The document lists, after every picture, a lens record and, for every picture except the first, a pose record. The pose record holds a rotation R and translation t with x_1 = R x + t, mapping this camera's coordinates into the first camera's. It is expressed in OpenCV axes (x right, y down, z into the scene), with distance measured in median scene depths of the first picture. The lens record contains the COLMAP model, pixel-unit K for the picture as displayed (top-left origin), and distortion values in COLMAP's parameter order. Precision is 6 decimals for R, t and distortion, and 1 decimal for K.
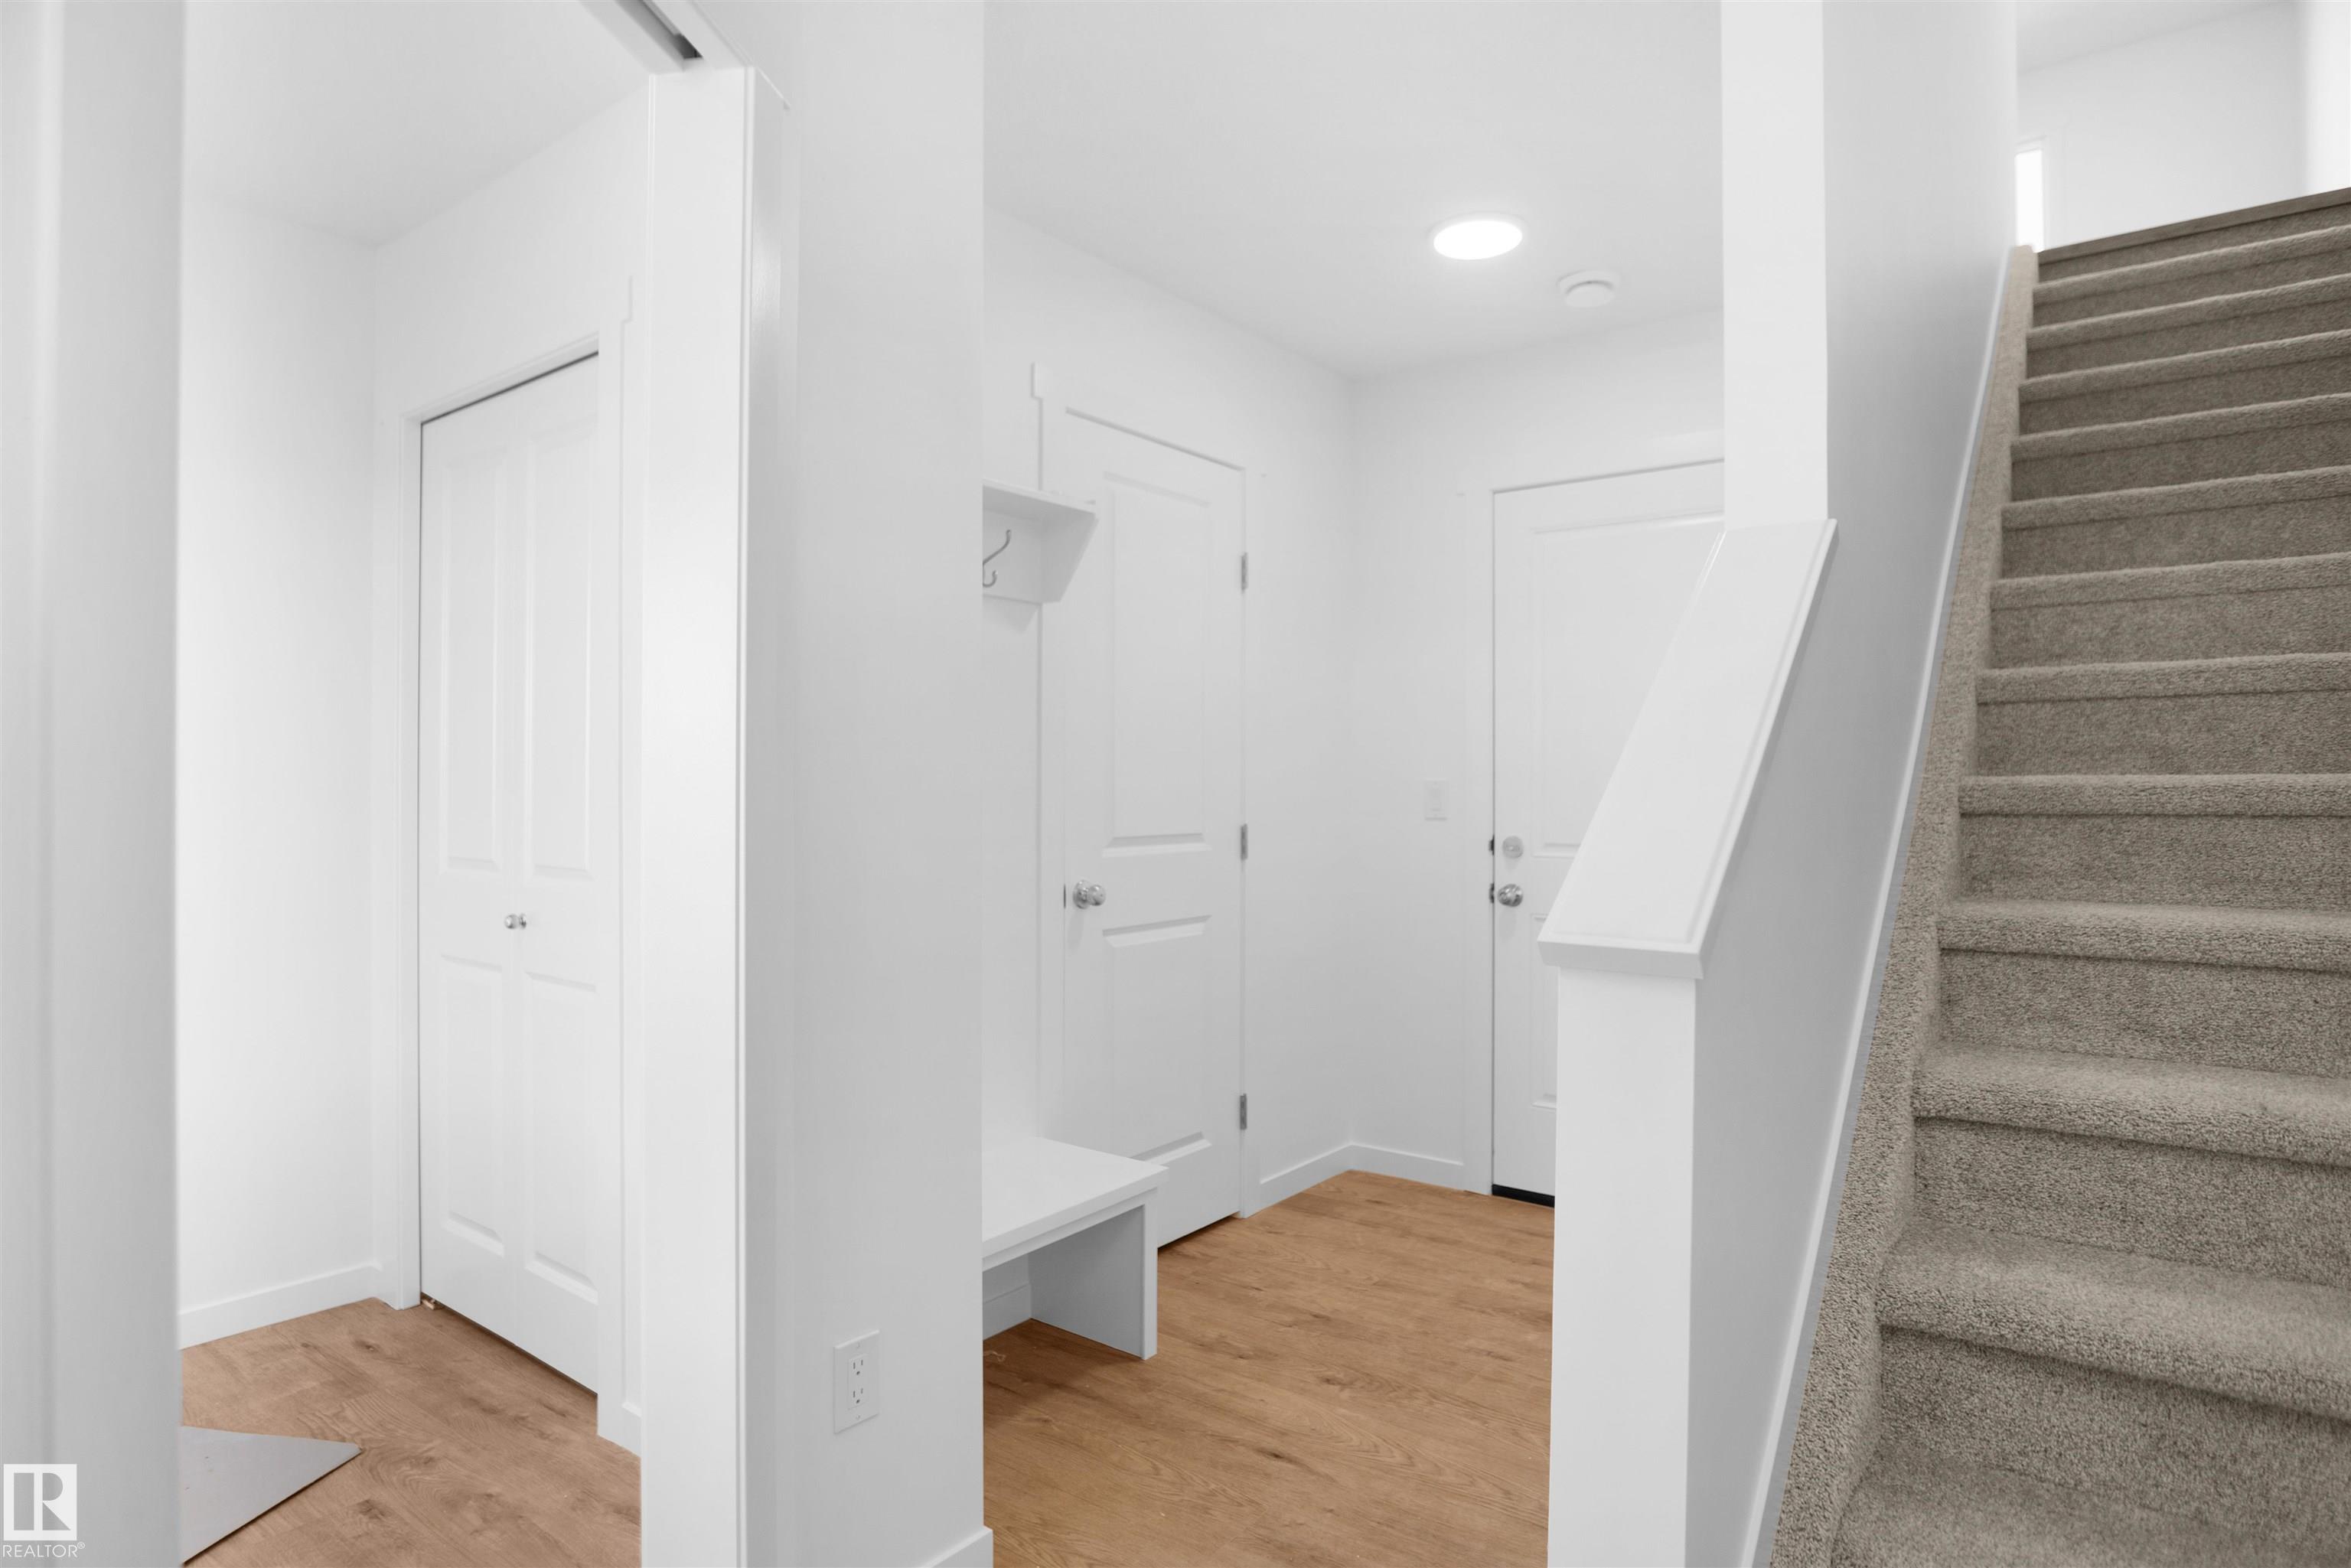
lens RADIAL K [[1304.2, 0, 1181.4], [0, 1304.2, 775.9], [0, 0, 1]] dist [-0.028566, 0.000441]
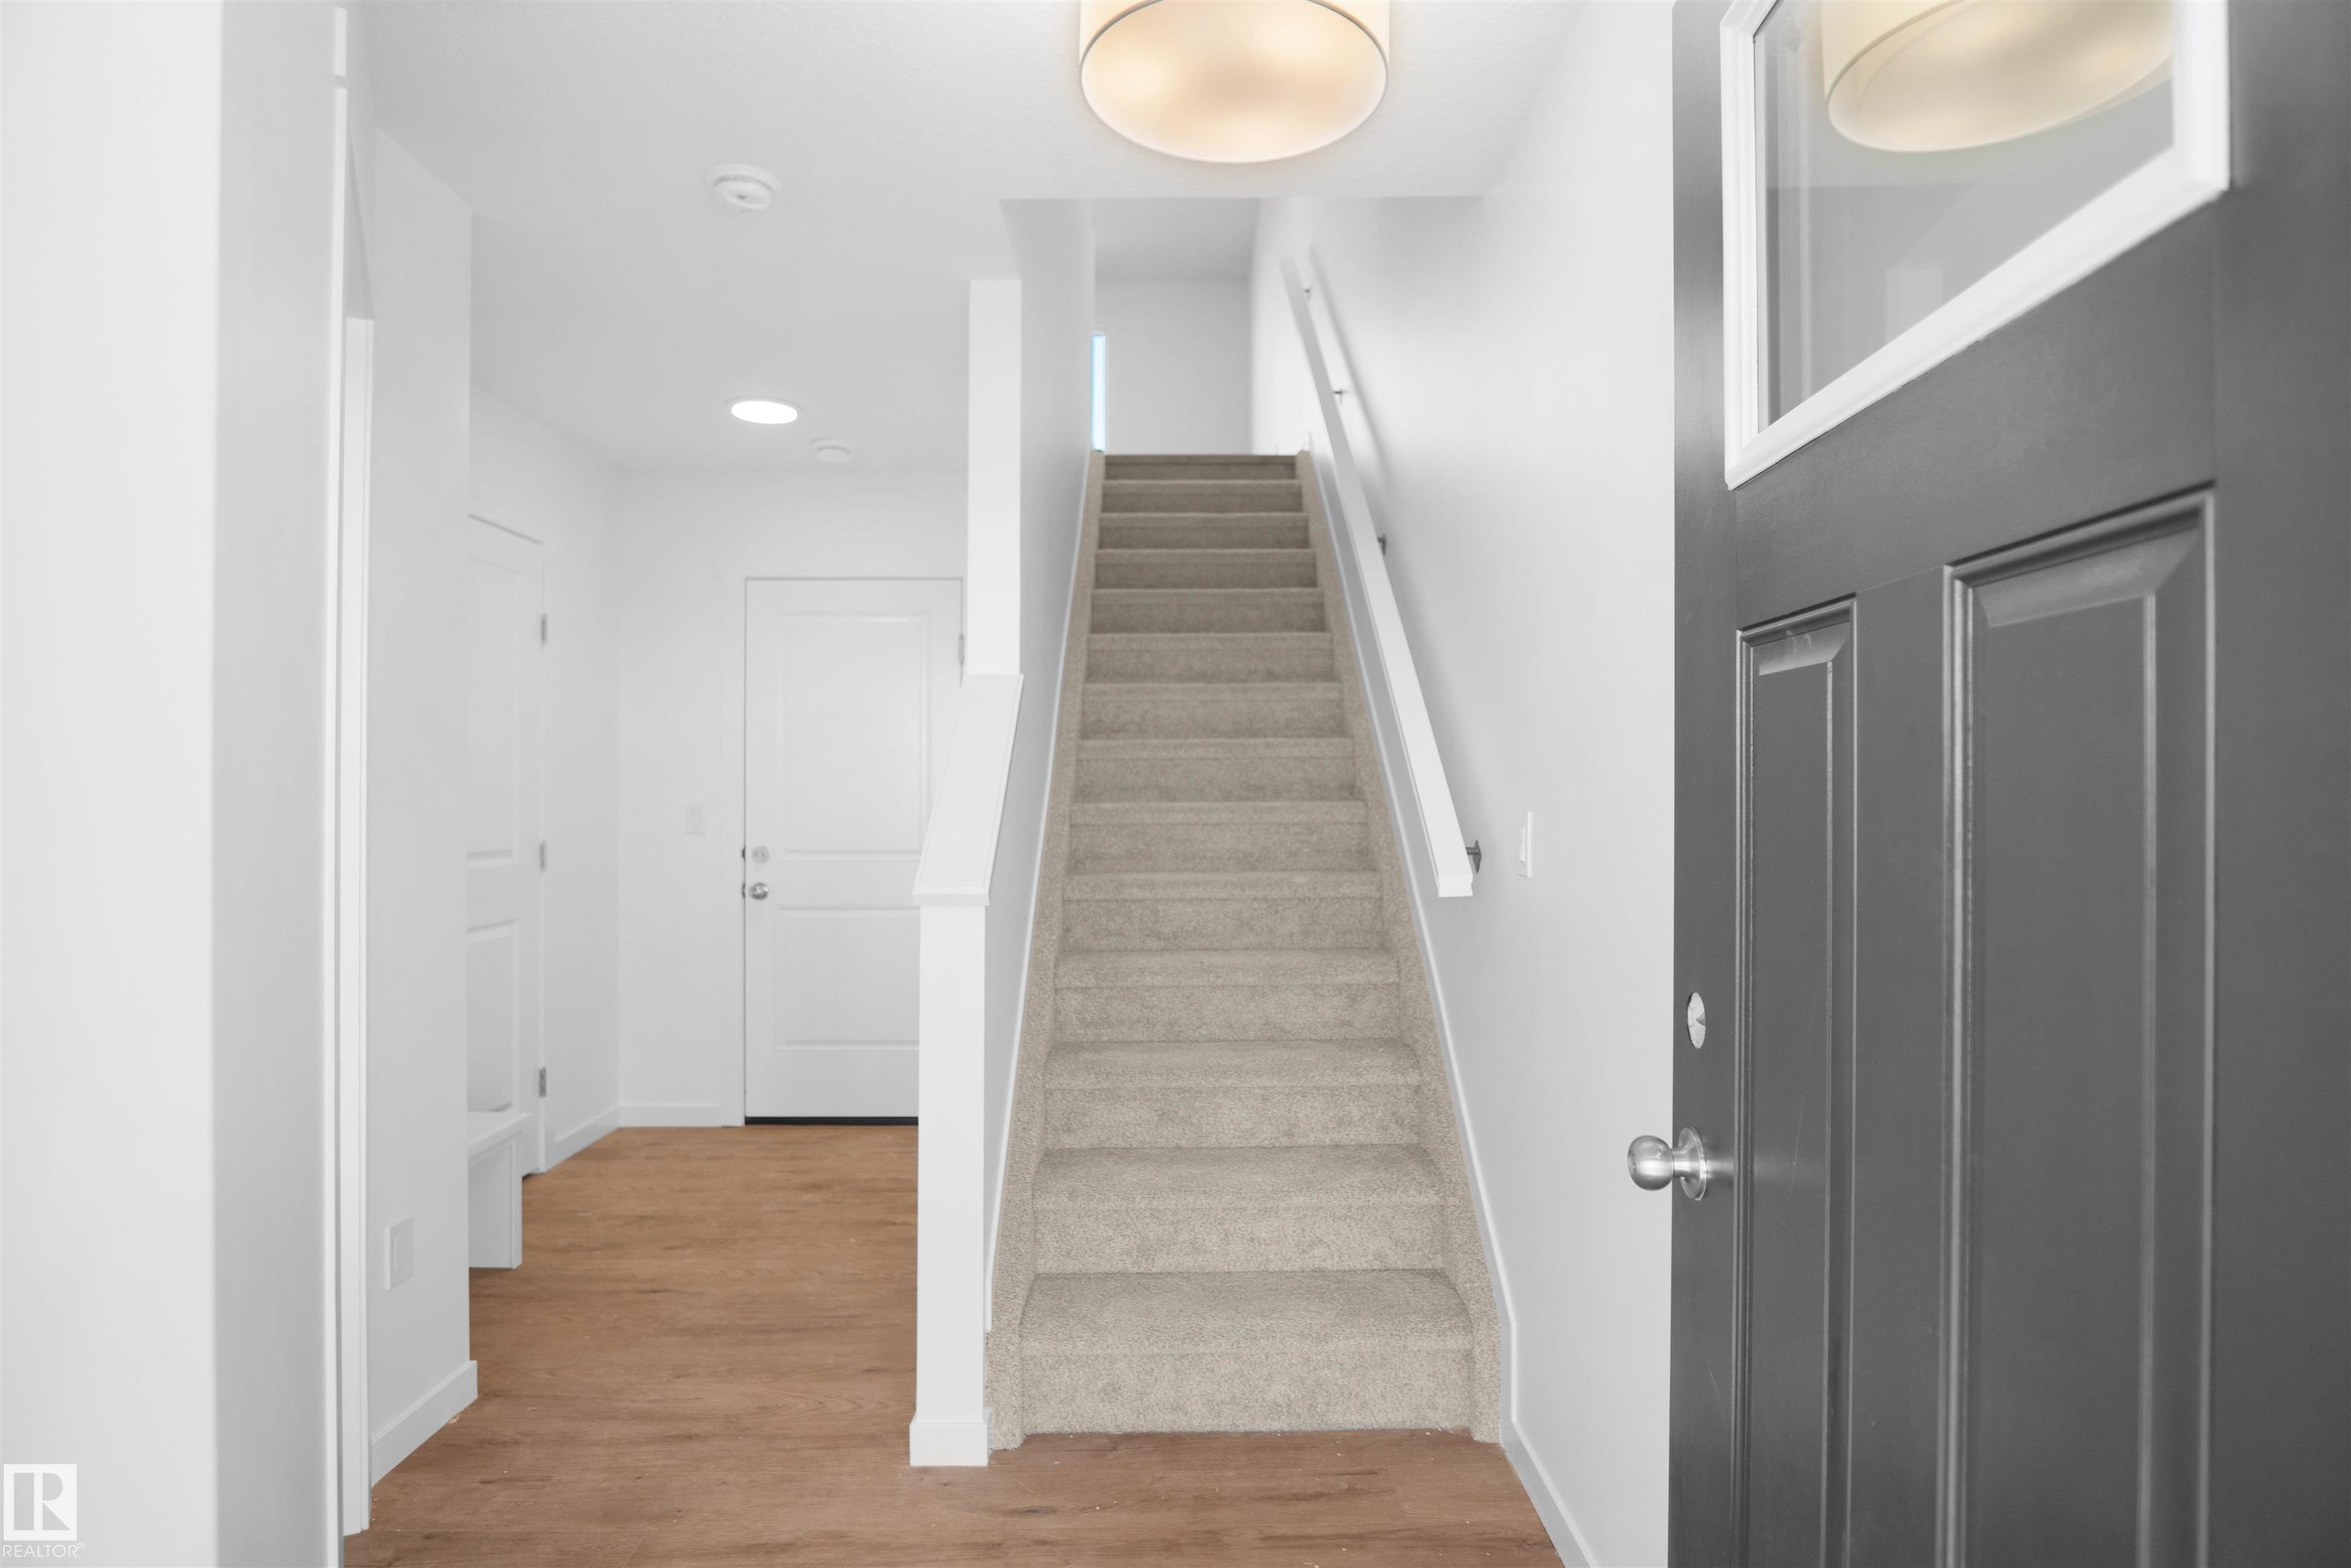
lens RADIAL K [[1304.2, 0, 1179.6], [0, 1304.2, 787.1], [0, 0, 1]] dist [-0.028566, 0.000441]
pose [[0.792538, 0.000316, 0.609823, -0.271774], [-0.001629, 0.999997, 0.001599, -0.019462], [-0.609821, -0.002261, 0.792536, -0.374671]]
